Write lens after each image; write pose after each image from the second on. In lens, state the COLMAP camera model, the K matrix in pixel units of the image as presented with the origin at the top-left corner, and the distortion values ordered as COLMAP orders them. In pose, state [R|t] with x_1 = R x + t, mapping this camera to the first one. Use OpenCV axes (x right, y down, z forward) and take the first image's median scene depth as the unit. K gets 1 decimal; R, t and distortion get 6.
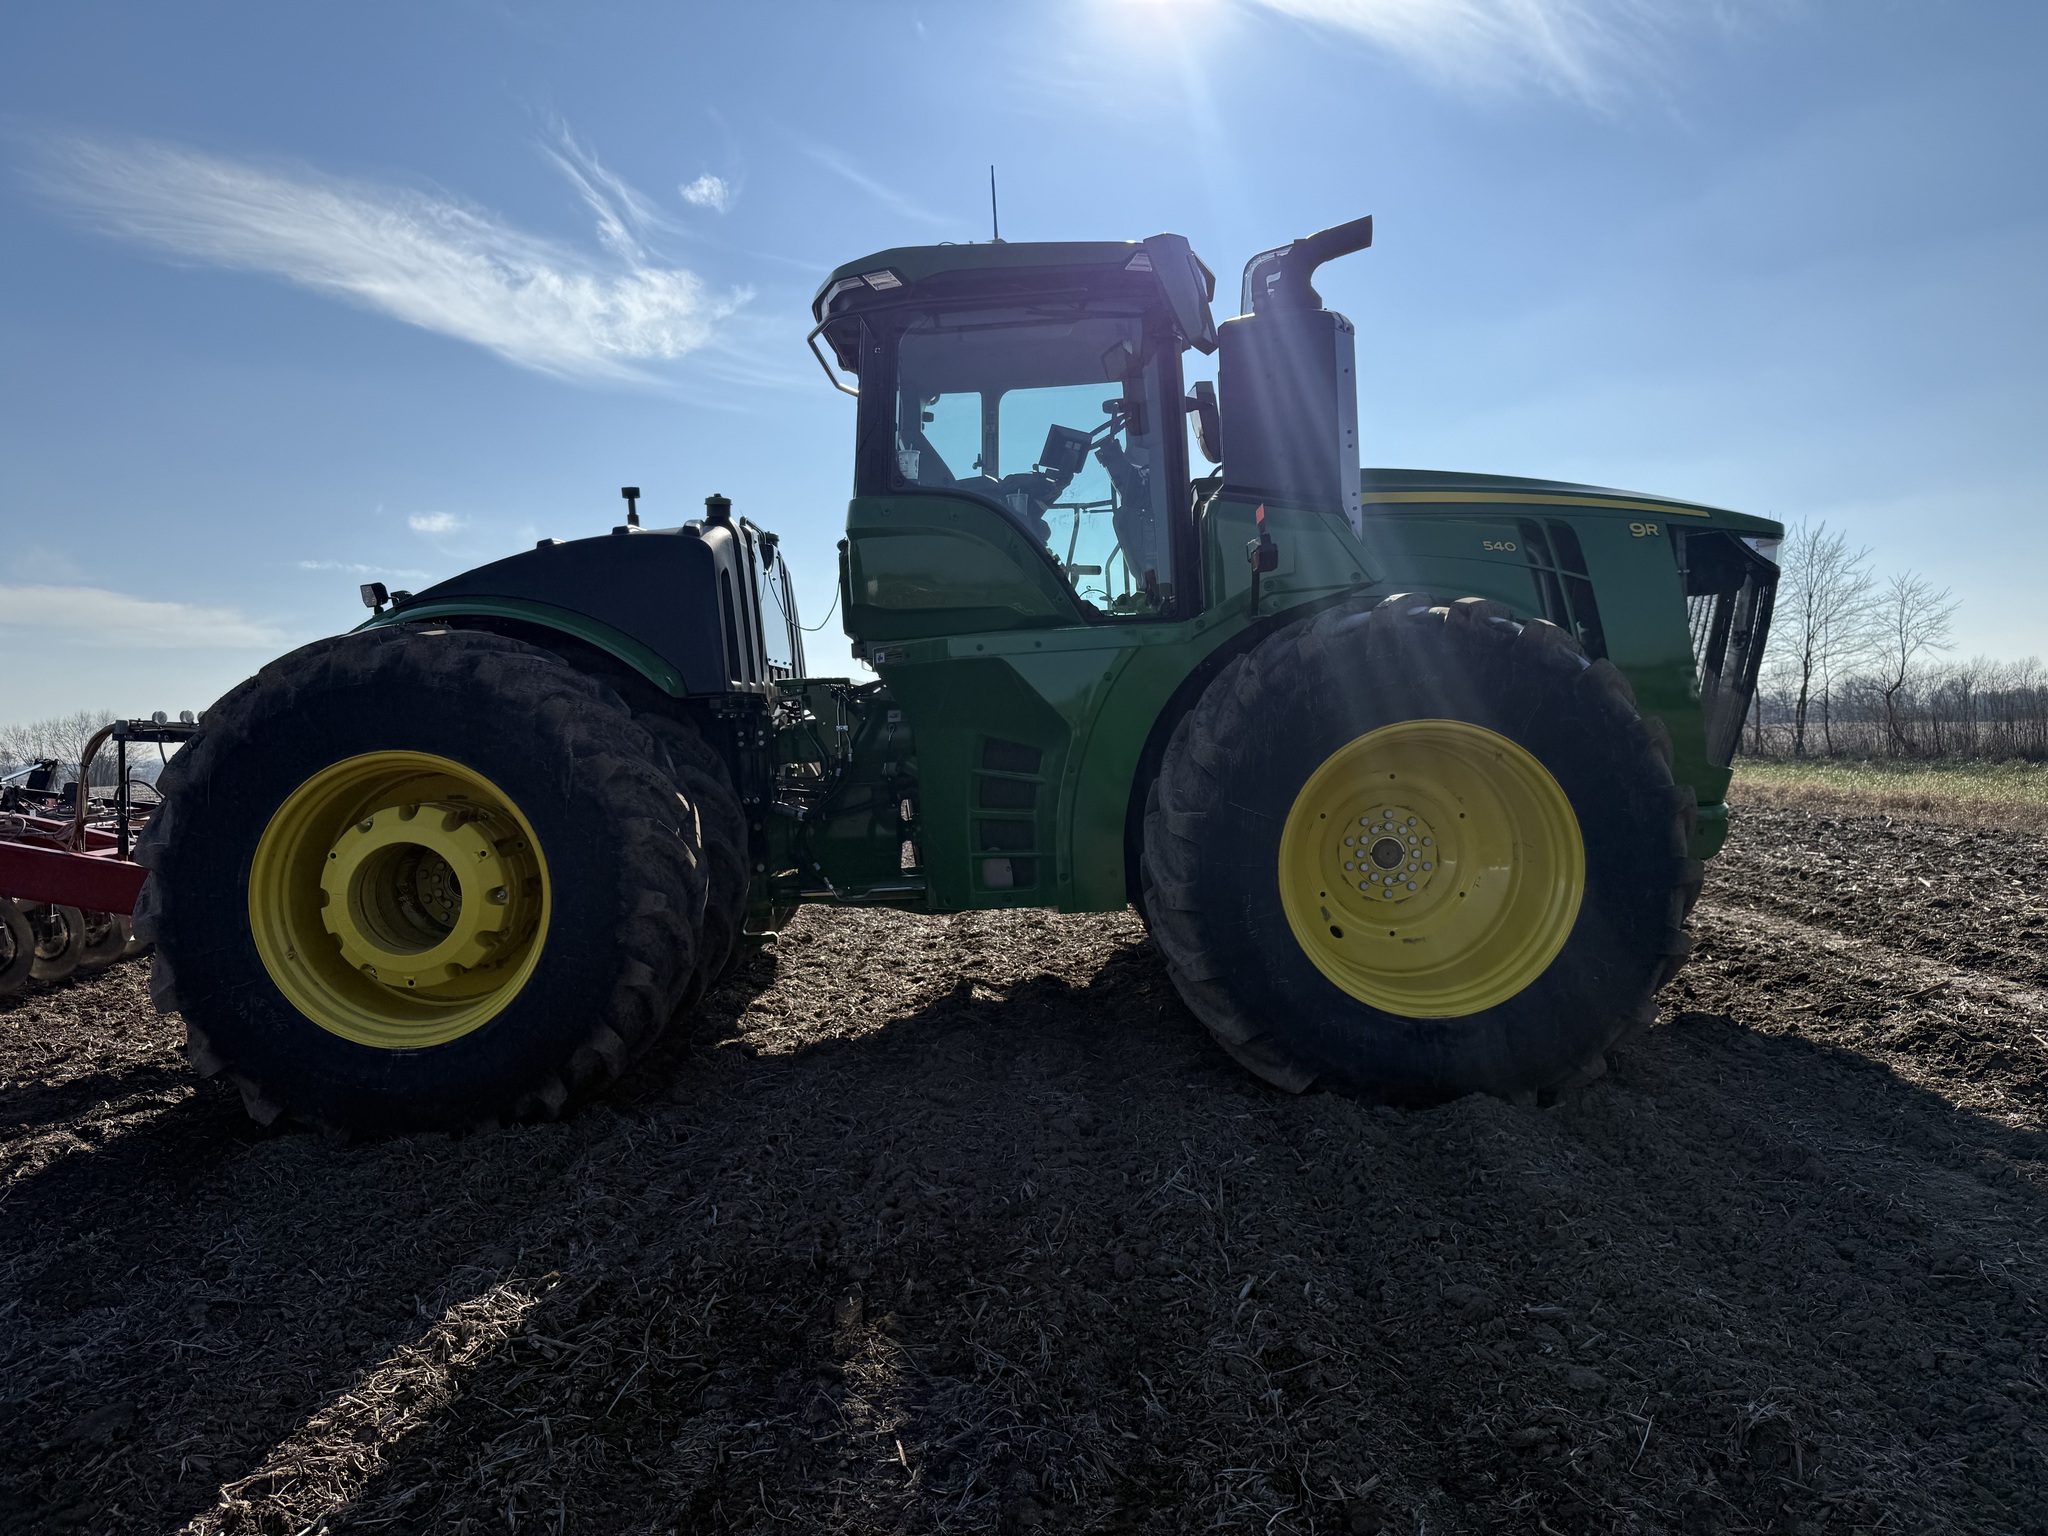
lens RADIAL K [[1414.1, 0, 1015.2], [0, 1414.1, 770.0], [0, 0, 1]] dist [-0.004873, -0.021333]
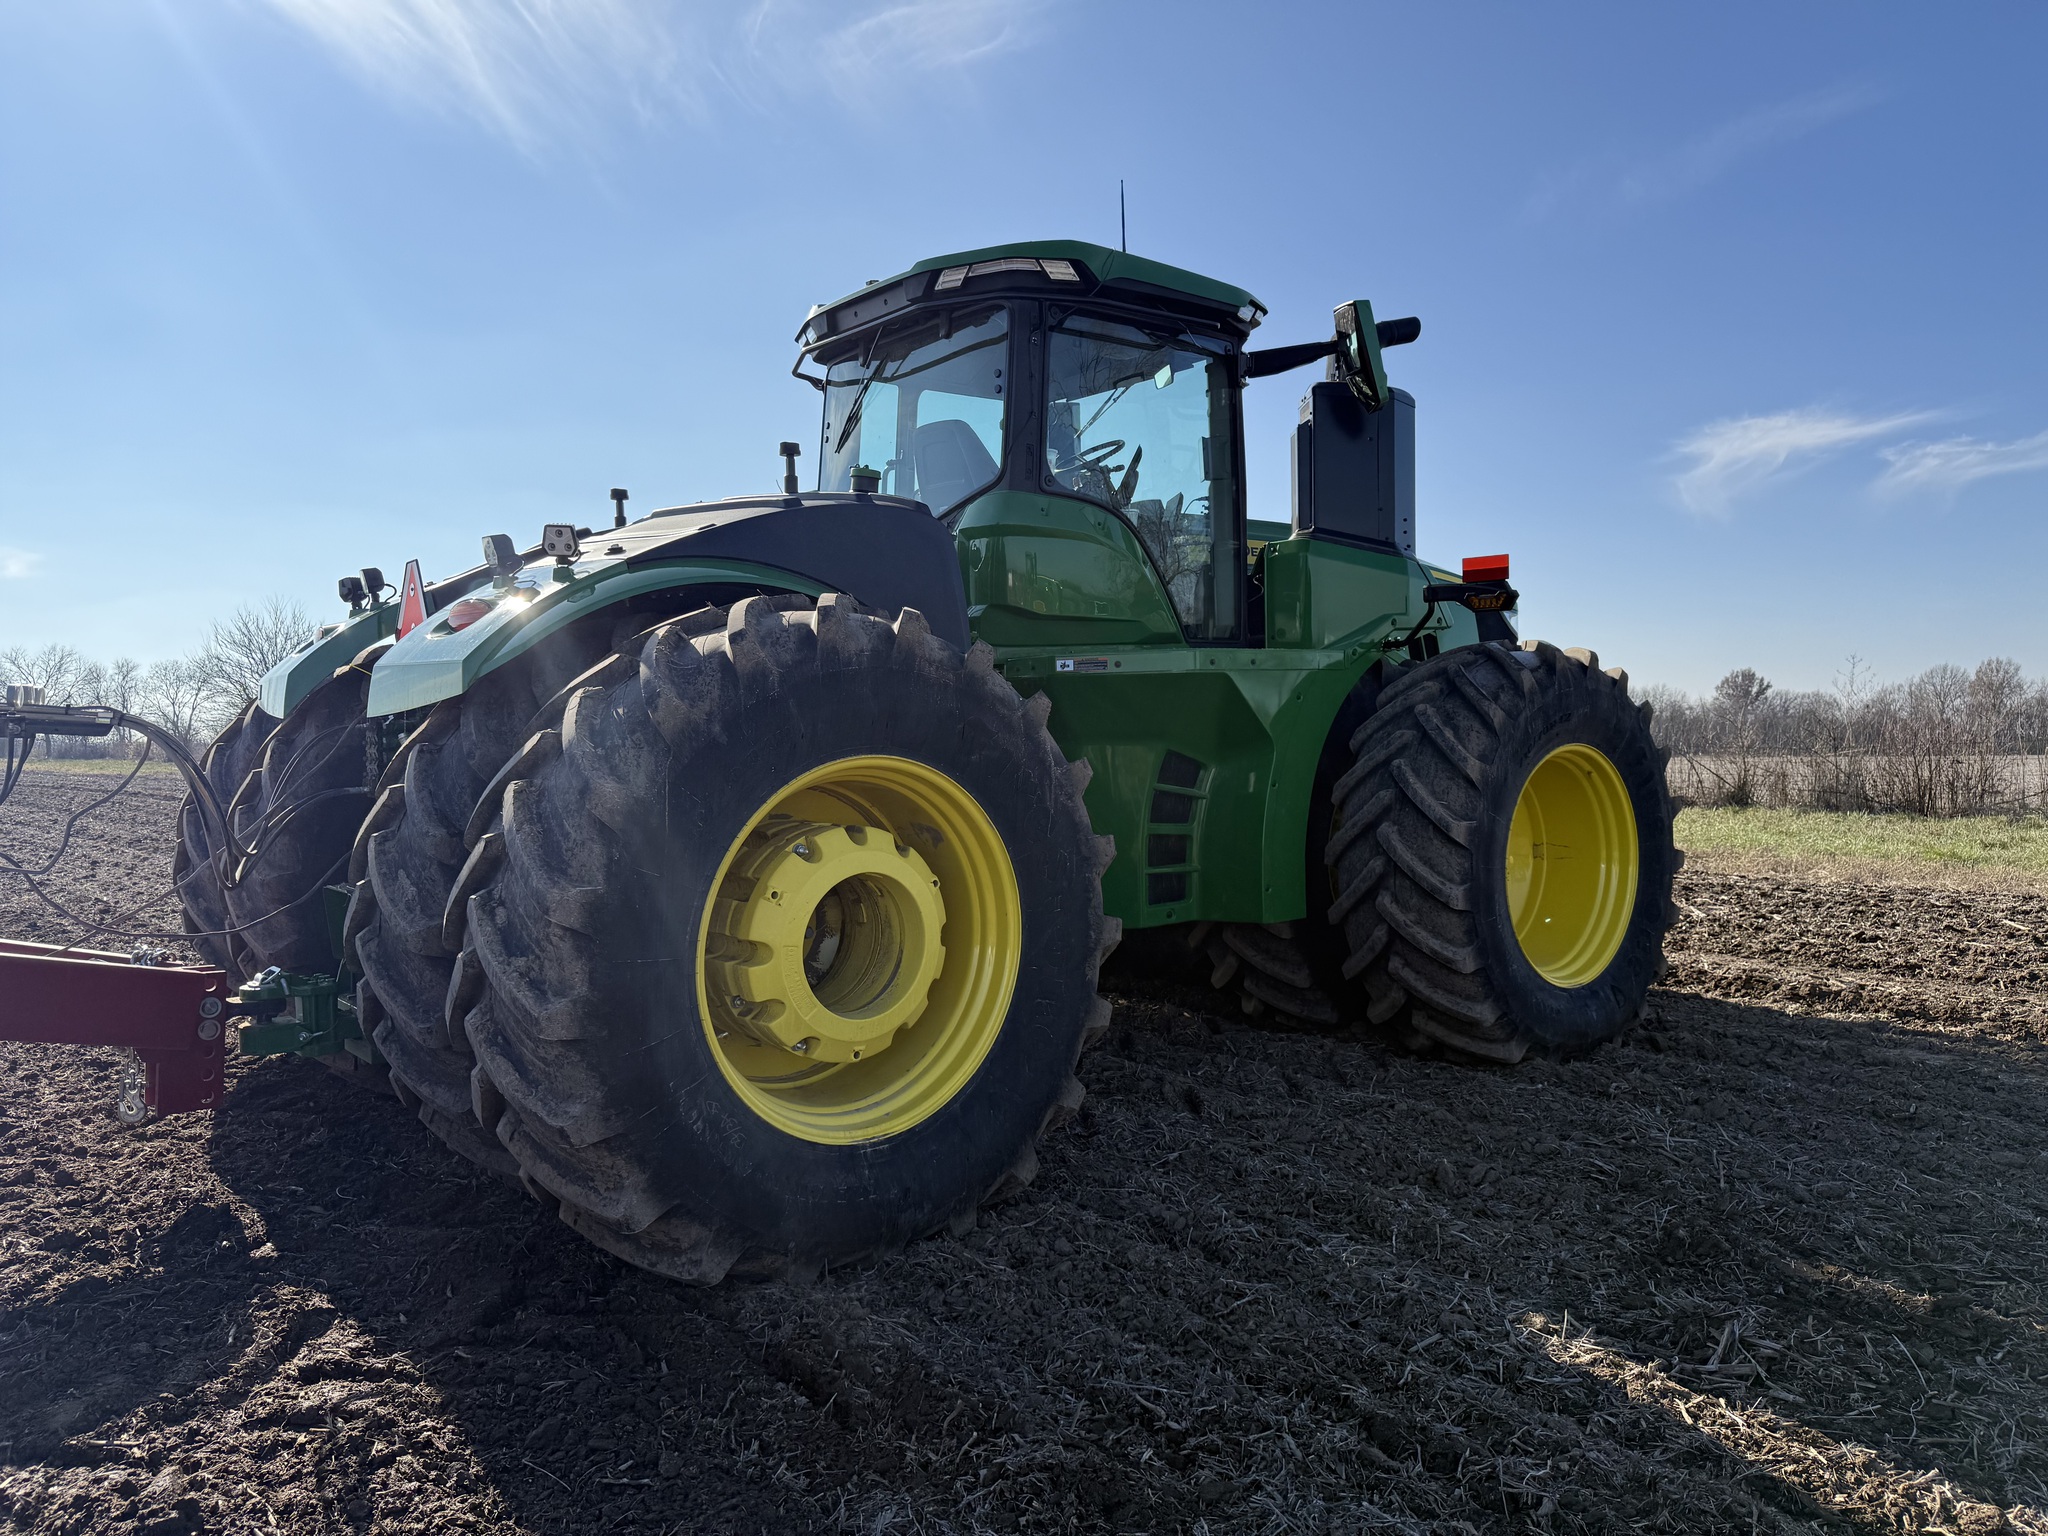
lens RADIAL K [[1414.1, 0, 1029.2], [0, 1414.1, 765.4], [0, 0, 1]] dist [-0.004873, -0.021333]
pose [[0.770978, 0.009094, 0.636797, -0.850864], [0.005612, 0.999762, -0.021072, 0.008396], [-0.636837, 0.019820, 0.770743, 0.341744]]
